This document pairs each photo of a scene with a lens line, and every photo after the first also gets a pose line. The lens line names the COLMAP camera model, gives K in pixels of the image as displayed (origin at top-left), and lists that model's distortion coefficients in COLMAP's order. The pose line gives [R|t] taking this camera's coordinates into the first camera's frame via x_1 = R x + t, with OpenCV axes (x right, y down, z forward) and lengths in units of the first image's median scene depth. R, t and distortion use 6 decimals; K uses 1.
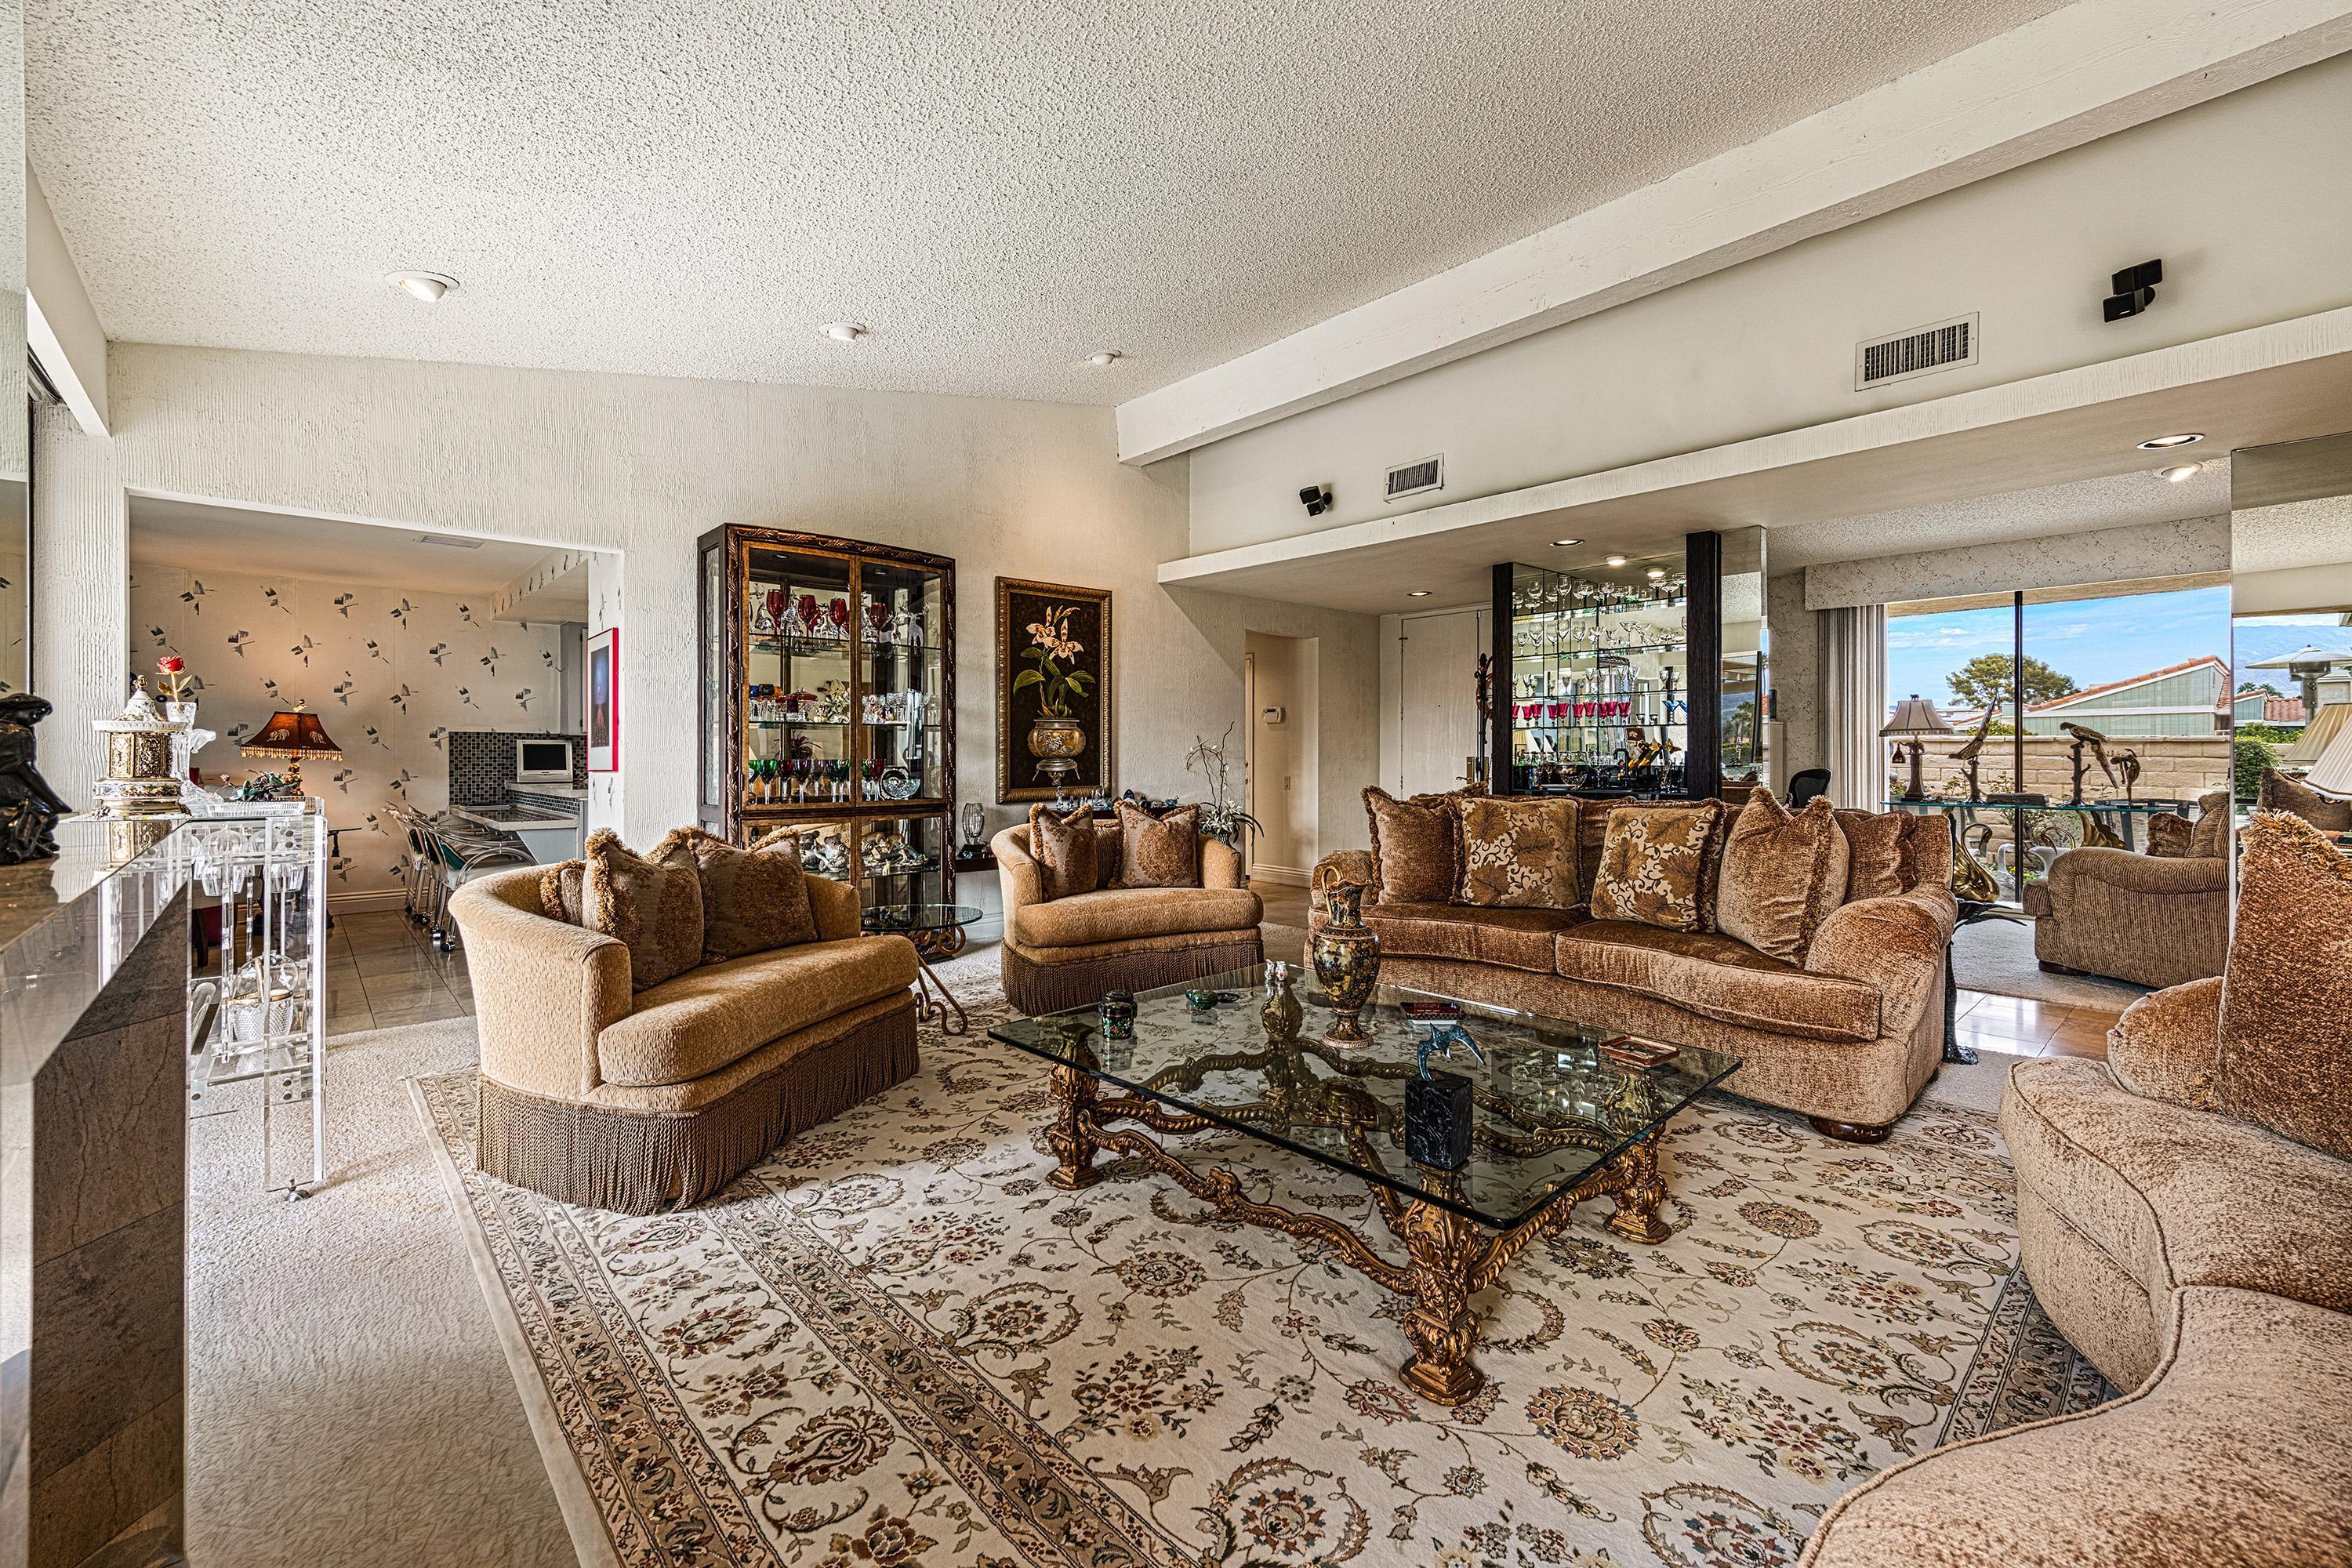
lens RADIAL K [[964.4, 0, 1171.4], [0, 964.4, 762.3], [0, 0, 1]] dist [0.000957, -0.000024]
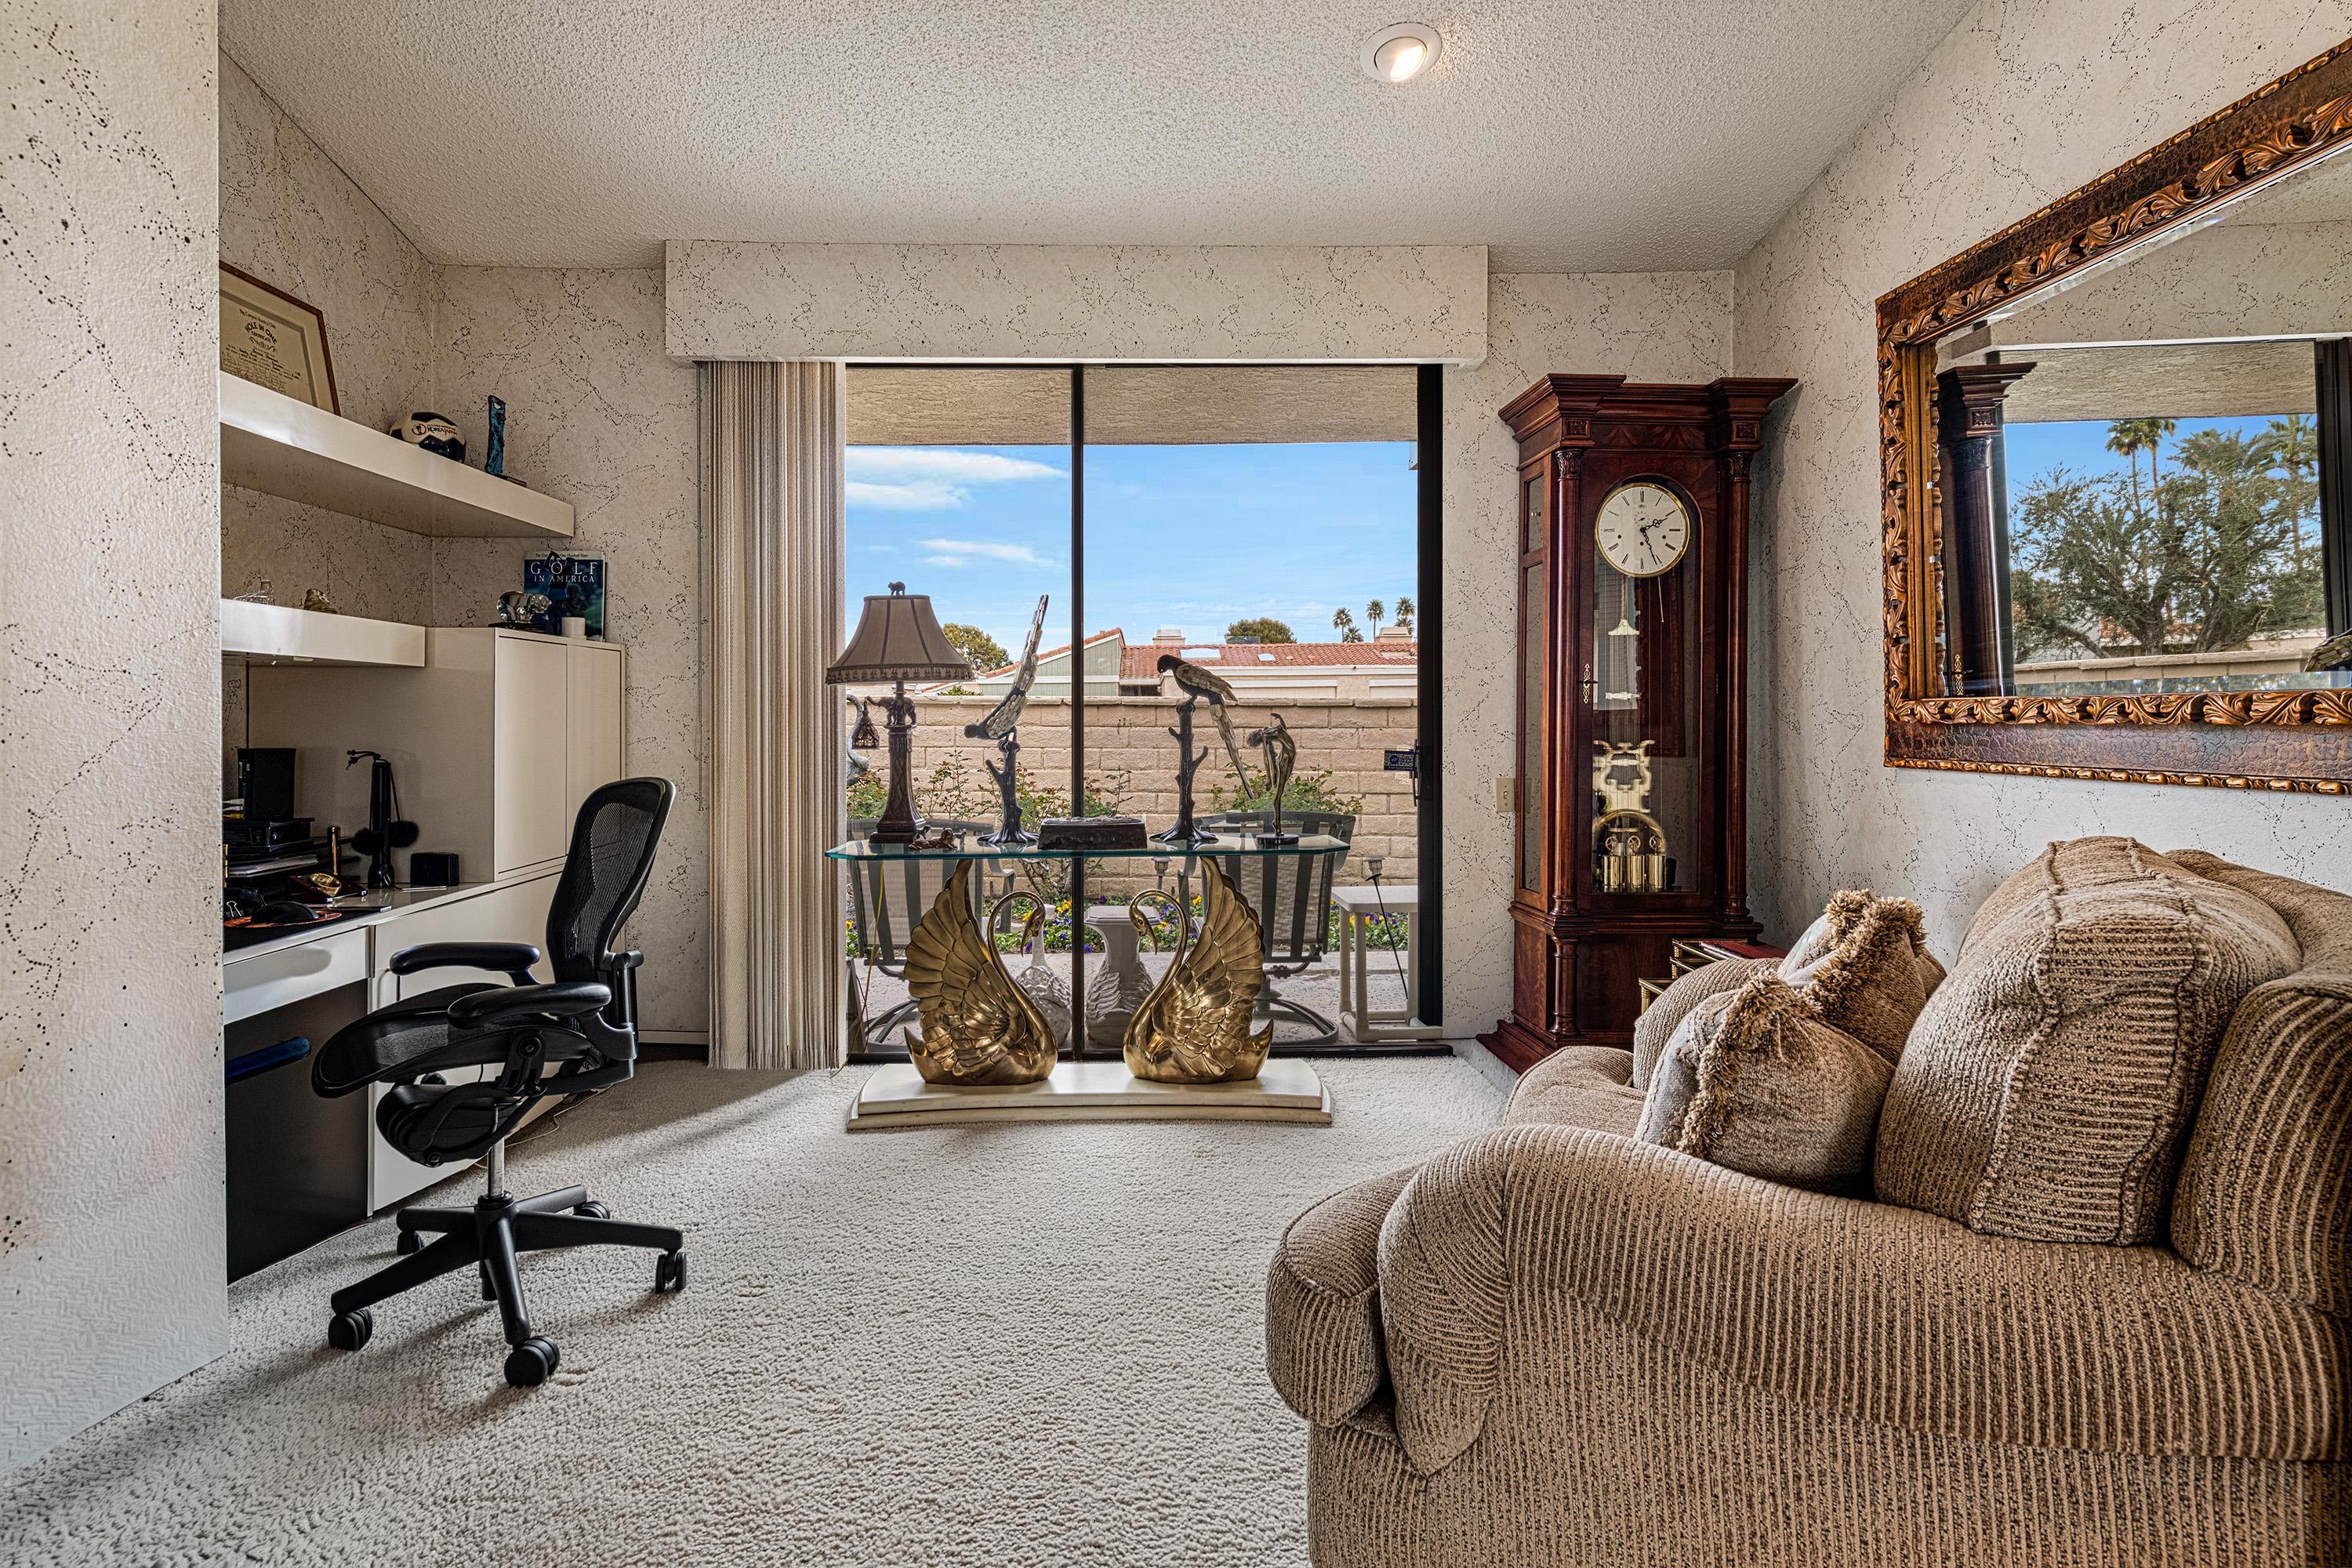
lens RADIAL K [[1232.5, 0, 1171.0], [0, 1232.5, 765.1], [0, 0, 1]] dist [-0.001542, -0.000056]
pose [[0.631914, -0.005429, 0.775020, 0.445864], [0.007733, 0.999970, 0.000700, 0.009023], [-0.775000, 0.005551, 0.631937, 0.590433]]
